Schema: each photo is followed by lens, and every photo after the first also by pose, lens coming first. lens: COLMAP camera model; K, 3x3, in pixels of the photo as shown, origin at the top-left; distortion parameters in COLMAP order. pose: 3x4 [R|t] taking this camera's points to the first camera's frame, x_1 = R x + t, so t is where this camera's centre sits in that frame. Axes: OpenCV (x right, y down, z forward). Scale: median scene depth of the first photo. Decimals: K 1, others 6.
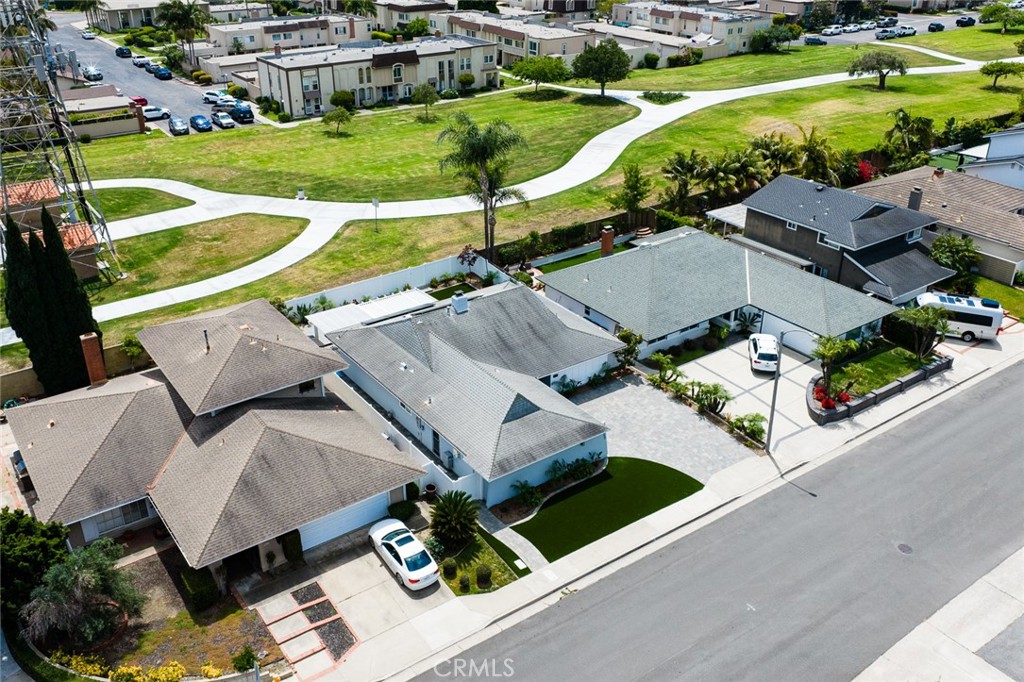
lens RADIAL K [[887.2, 0, 512.0], [0, 887.2, 341.0], [0, 0, 1]] dist [0.012677, -0.002722]
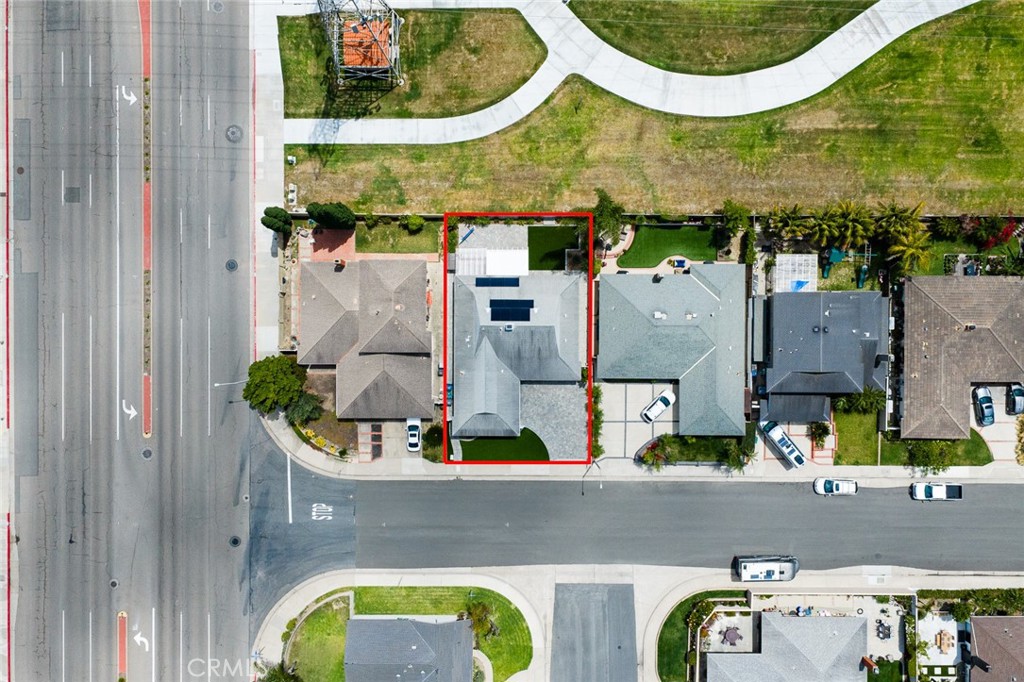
lens RADIAL K [[845.9, 0, 512.0], [0, 845.9, 341.0], [0, 0, 1]] dist [0.041810, -0.072924]
pose [[0.808245, 0.588842, -0.002371, -0.029285], [-0.263063, 0.364678, 0.893201, -1.445298], [0.526819, -0.721301, 0.449651, 0.159254]]
